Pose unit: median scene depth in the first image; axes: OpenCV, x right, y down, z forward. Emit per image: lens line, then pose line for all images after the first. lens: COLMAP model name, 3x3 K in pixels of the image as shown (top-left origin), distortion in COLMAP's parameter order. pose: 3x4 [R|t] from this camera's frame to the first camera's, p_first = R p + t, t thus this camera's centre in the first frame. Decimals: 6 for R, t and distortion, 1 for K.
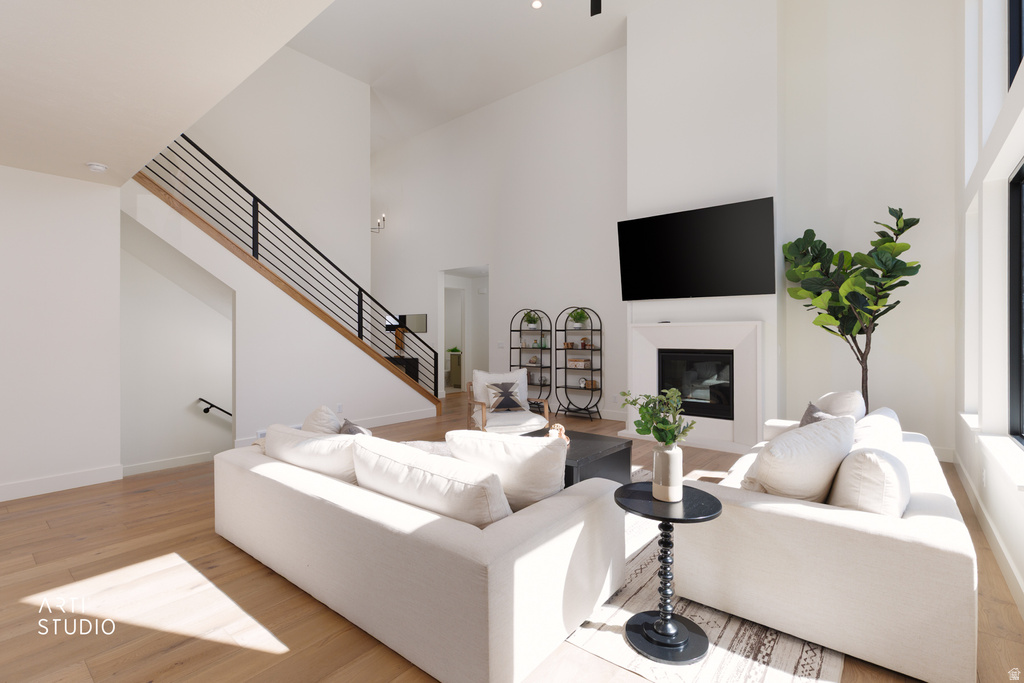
lens RADIAL K [[459.7, 0, 516.7], [0, 459.7, 337.5], [0, 0, 1]] dist [0.007206, -0.000695]
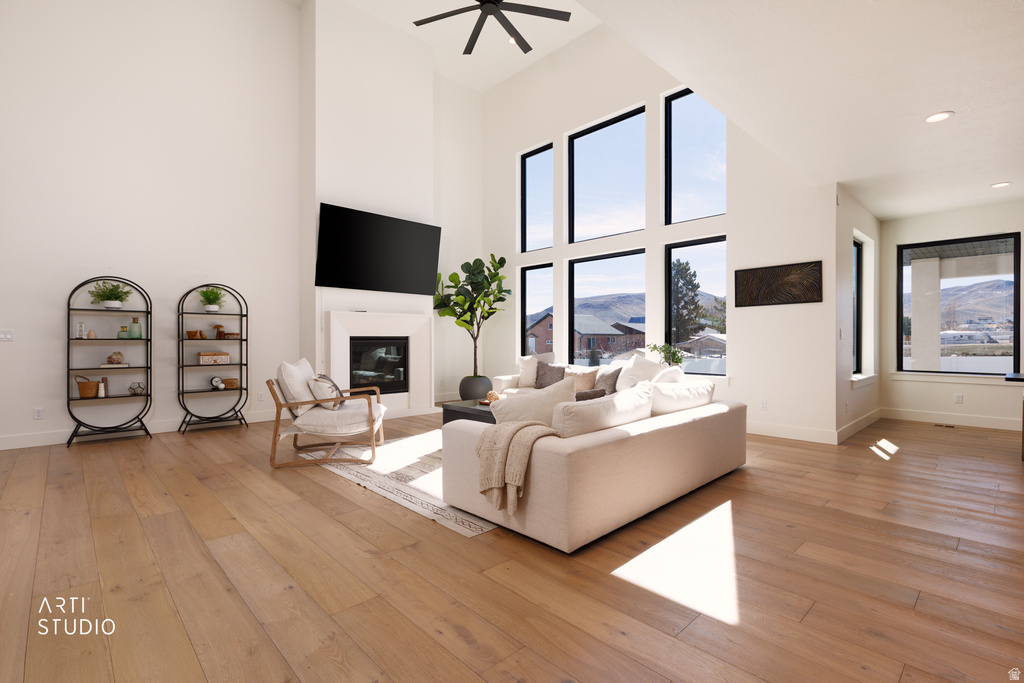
lens RADIAL K [[474.0, 0, 517.1], [0, 474.0, 337.8], [0, 0, 1]] dist [-0.000699, -0.000455]
pose [[0.129343, -0.004962, 0.991587, -0.589550], [-0.004470, 0.999974, 0.005587, 0.017204], [-0.991590, -0.005155, 0.129318, 0.392947]]
